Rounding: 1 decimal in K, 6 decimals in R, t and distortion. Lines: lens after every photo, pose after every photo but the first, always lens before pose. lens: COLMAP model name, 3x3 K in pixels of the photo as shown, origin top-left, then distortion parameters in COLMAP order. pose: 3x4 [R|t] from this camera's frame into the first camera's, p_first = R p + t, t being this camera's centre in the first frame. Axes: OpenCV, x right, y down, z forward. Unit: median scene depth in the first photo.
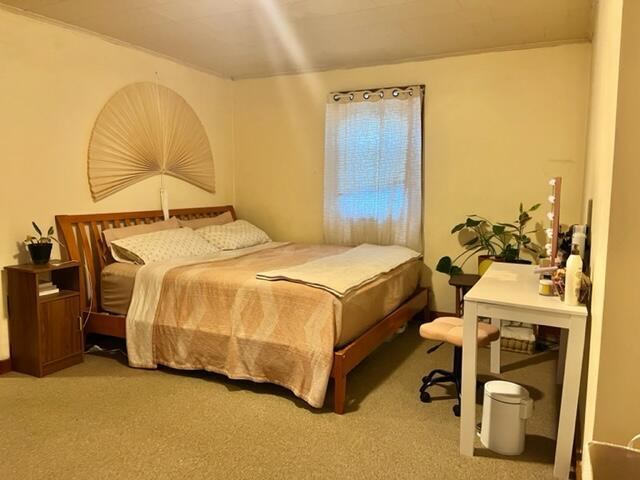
lens RADIAL K [[480.1, 0, 320.2], [0, 480.1, 241.8], [0, 0, 1]] dist [0.057814, -0.077969]
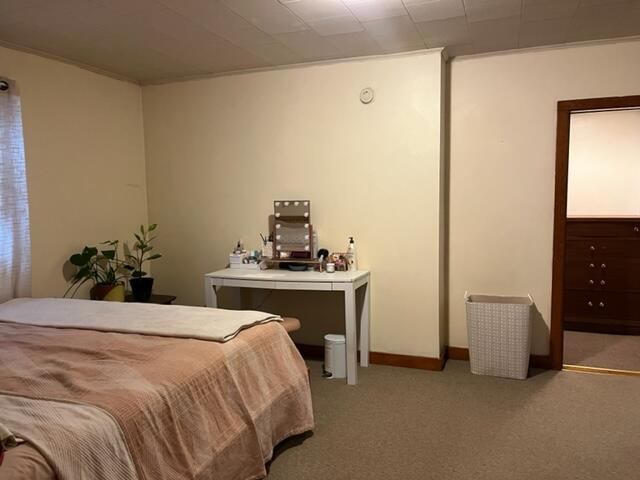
lens RADIAL K [[480.1, 0, 320.0], [0, 480.1, 239.3], [0, 0, 1]] dist [0.057814, -0.077969]
pose [[-0.116407, -0.086317, 0.989444, -0.671846], [0.137549, 0.985216, 0.102130, -0.100486], [-0.983631, 0.147986, -0.102813, 0.710854]]
